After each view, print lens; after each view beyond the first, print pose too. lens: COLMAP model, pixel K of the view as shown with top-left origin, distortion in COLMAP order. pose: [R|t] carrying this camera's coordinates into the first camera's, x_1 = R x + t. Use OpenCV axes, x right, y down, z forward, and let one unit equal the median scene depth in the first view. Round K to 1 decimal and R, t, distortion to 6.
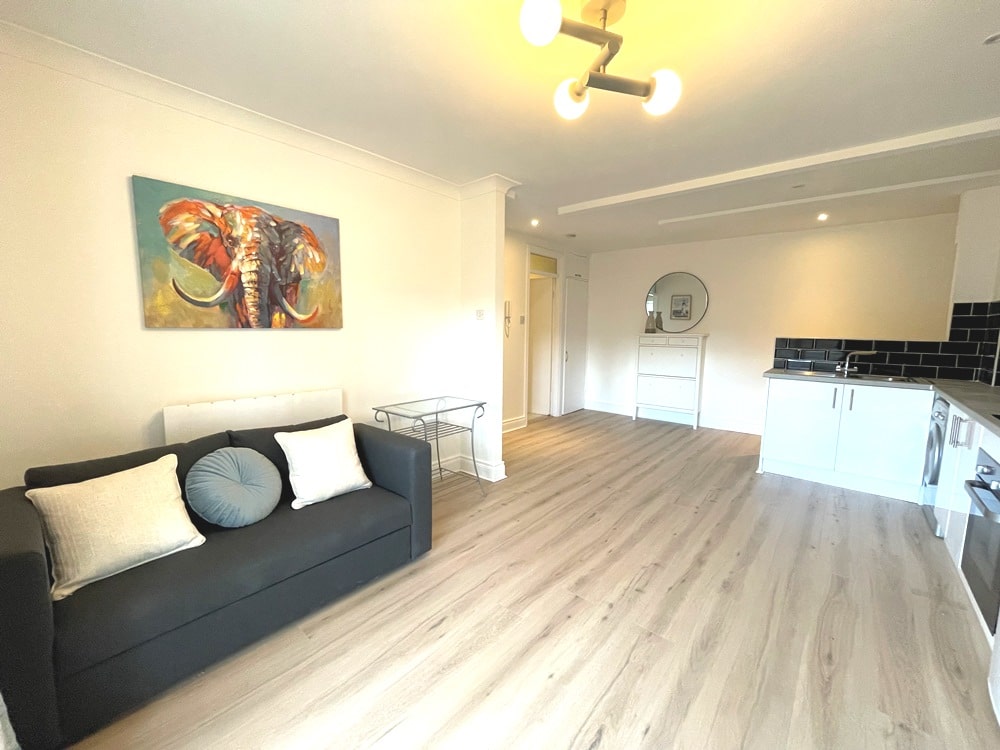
lens RADIAL K [[405.1, 0, 498.8], [0, 405.1, 375.6], [0, 0, 1]] dist [-0.002770, -0.000014]
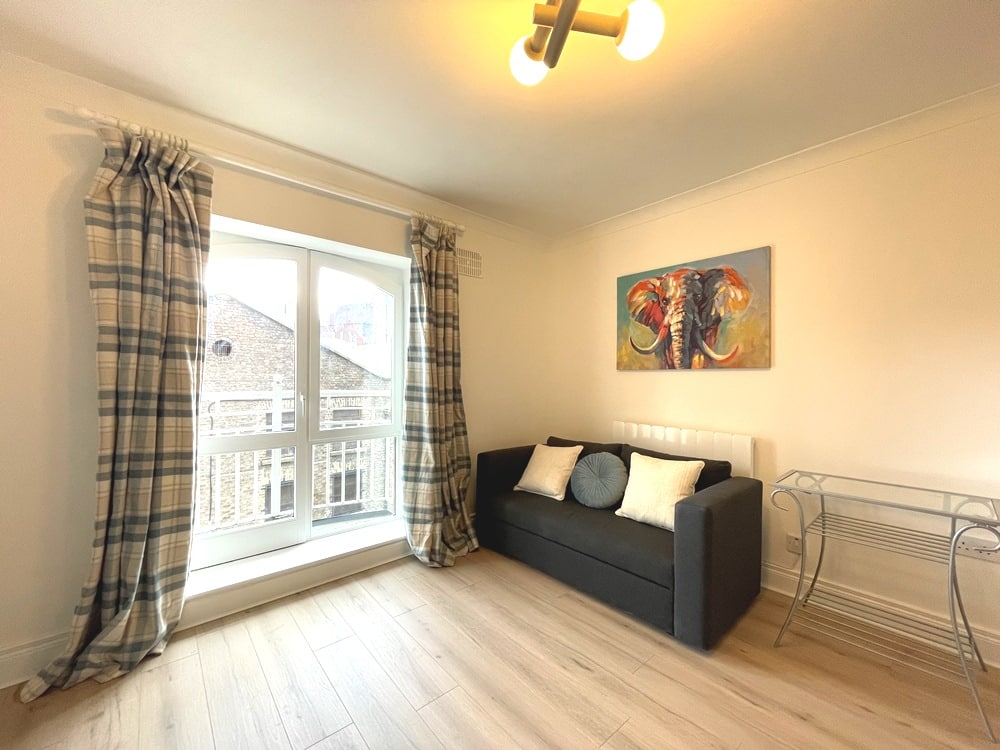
lens RADIAL K [[405.1, 0, 498.8], [0, 405.1, 375.6], [0, 0, 1]] dist [-0.002770, -0.000014]
pose [[-0.140048, -0.015397, -0.990025, 0.645911], [-0.125300, 0.992116, 0.002296, -0.035578], [0.982184, 0.124371, -0.140874, 0.660269]]
